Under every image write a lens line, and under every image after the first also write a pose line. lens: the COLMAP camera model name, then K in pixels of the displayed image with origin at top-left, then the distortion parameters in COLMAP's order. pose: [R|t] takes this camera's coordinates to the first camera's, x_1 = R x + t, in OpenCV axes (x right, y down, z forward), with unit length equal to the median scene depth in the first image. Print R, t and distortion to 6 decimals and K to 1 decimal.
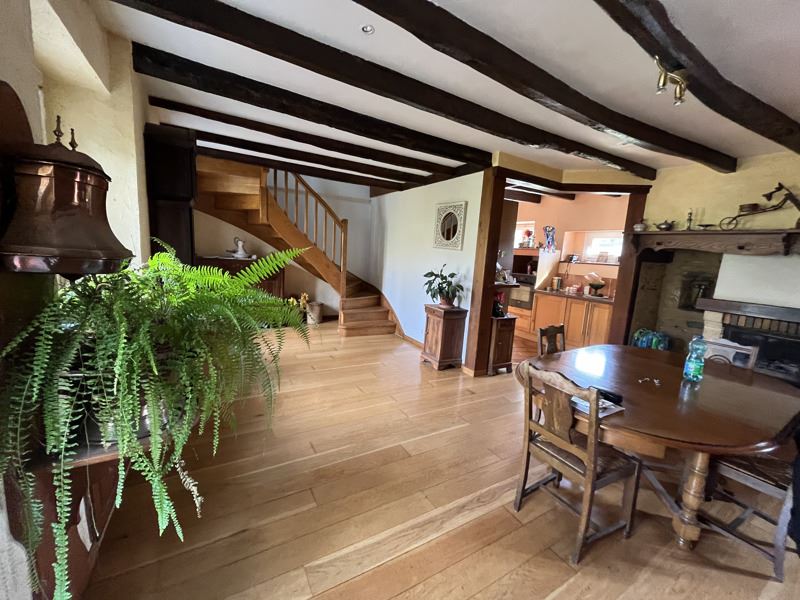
lens RADIAL K [[324.5, 0, 397.8], [0, 324.5, 298.8], [0, 0, 1]] dist [0.000286, 0.000072]
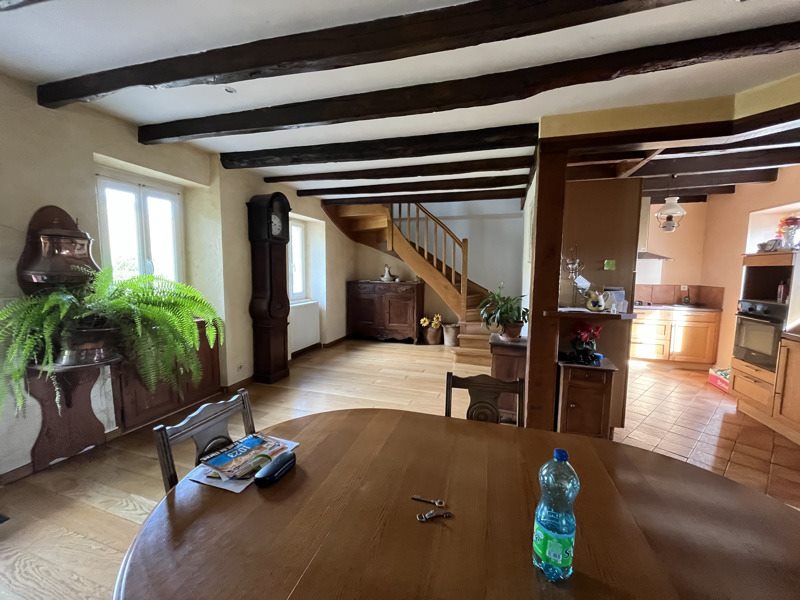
lens RADIAL K [[324.5, 0, 397.8], [0, 324.5, 298.8], [0, 0, 1]] dist [0.000286, 0.000072]
pose [[0.673303, 0.020522, -0.739082, 0.456124], [-0.080470, 0.995711, -0.045660, -0.010595], [0.734974, 0.090217, 0.672067, 0.254181]]
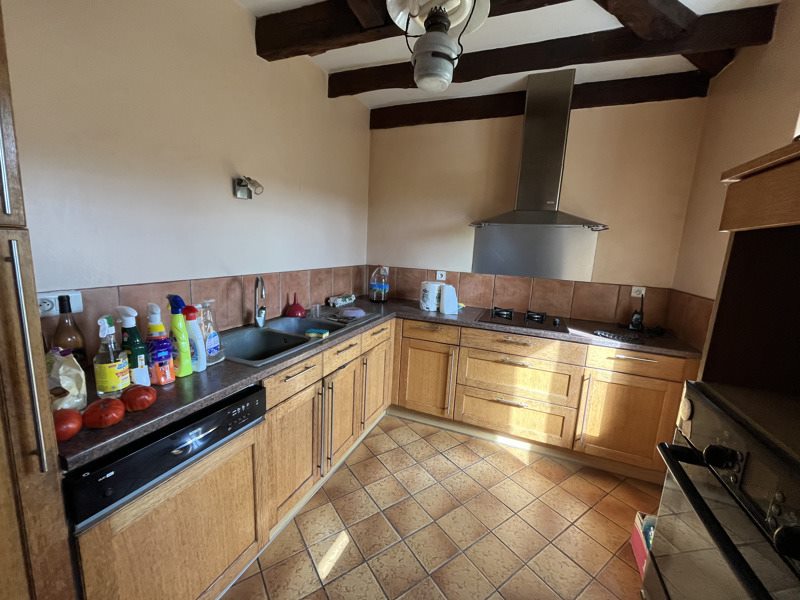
lens RADIAL K [[324.5, 0, 397.8], [0, 324.5, 298.8], [0, 0, 1]] dist [0.000286, 0.000072]
pose [[0.599971, 0.100511, -0.793683, 0.474872], [-0.129265, 0.991220, 0.027811, -0.121644], [0.789509, 0.085910, 0.607696, 1.036281]]
